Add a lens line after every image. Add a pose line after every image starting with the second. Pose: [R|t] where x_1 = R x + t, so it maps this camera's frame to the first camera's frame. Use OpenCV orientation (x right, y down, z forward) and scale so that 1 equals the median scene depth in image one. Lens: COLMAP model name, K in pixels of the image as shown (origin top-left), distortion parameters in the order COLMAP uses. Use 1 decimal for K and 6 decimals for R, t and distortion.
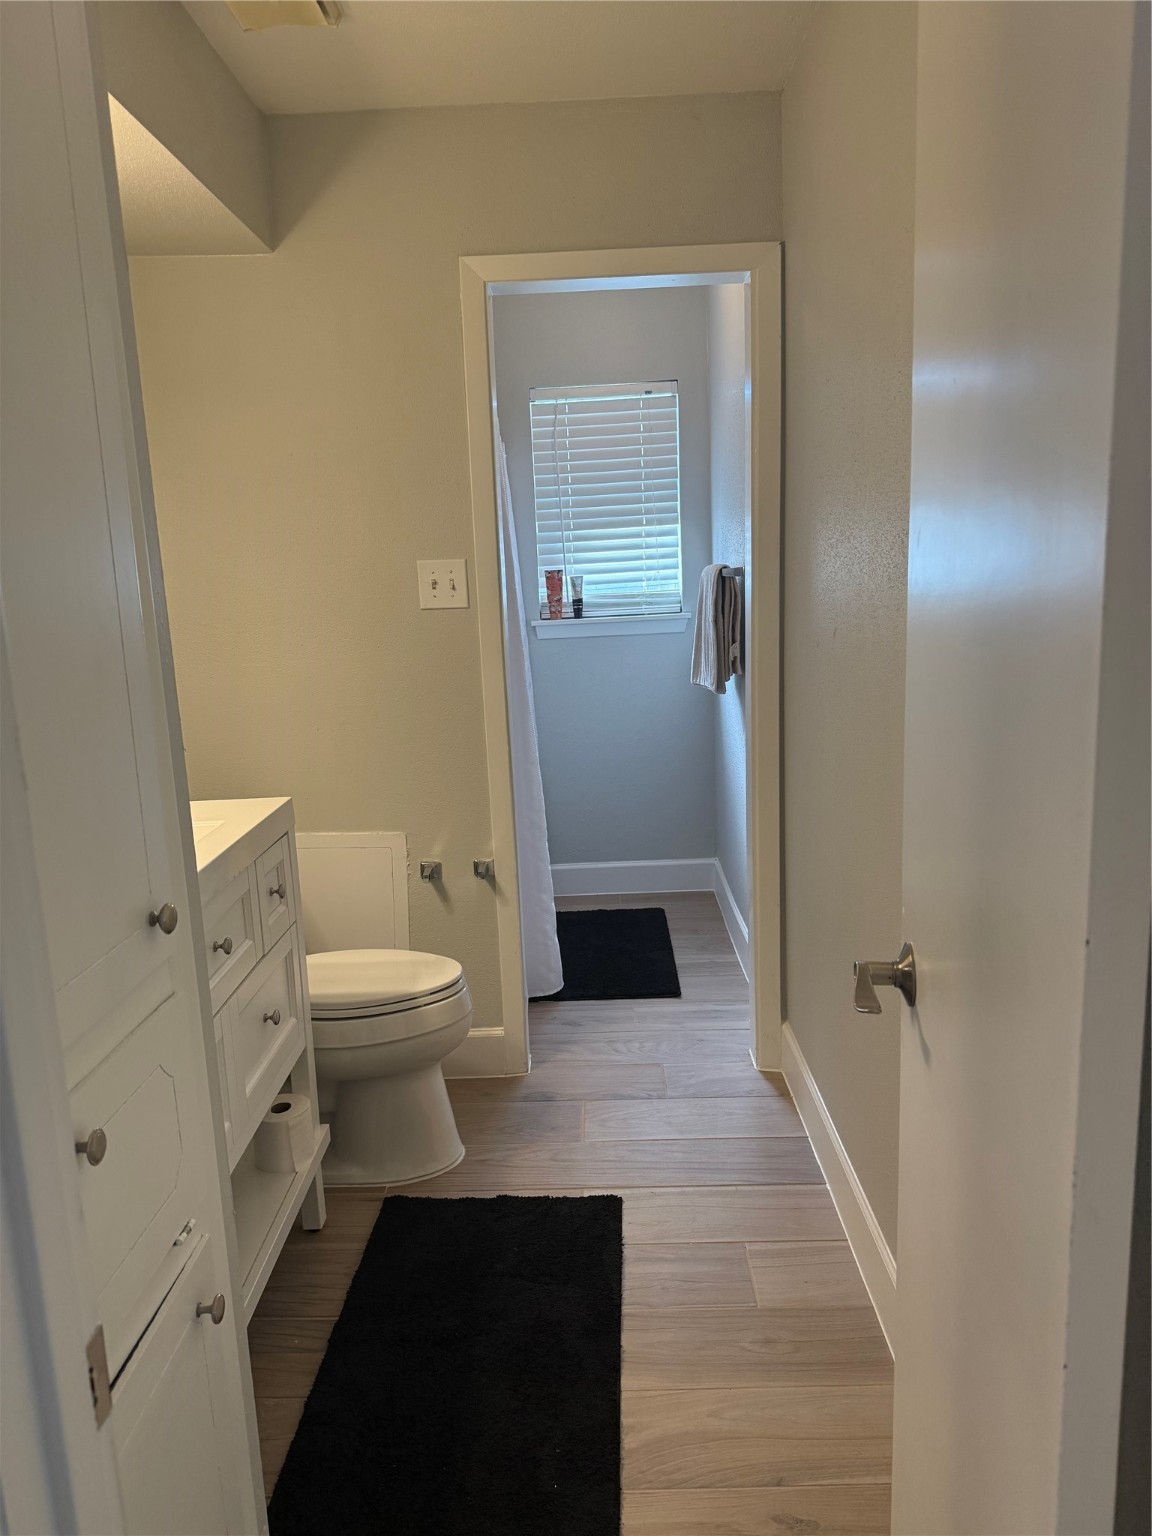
lens RADIAL K [[1066.6, 0, 576.0], [0, 1066.6, 768.0], [0, 0, 1]] dist [0.003620, -0.059461]
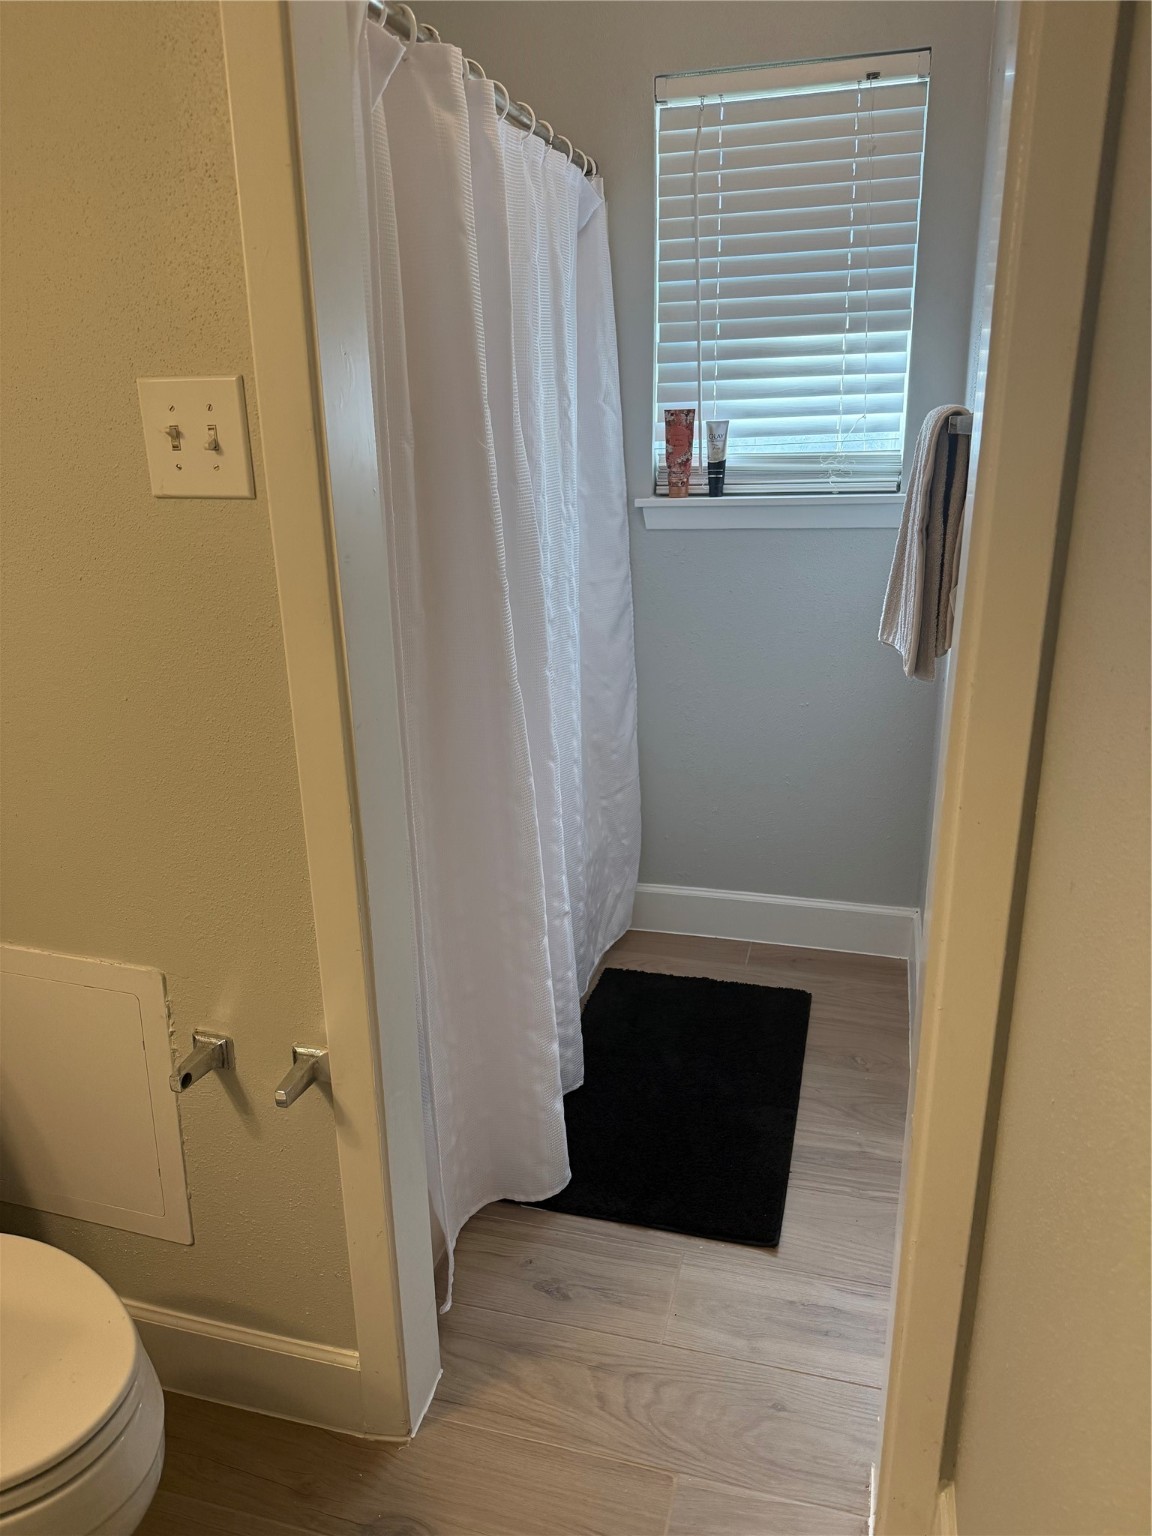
lens RADIAL K [[1066.6, 0, 576.0], [0, 1066.6, 768.0], [0, 0, 1]] dist [0.003620, -0.059461]
pose [[0.966426, 0.099547, -0.236879, 0.082660], [-0.065226, 0.986749, 0.148564, -0.074894], [0.248530, -0.128126, 0.960113, 0.400075]]
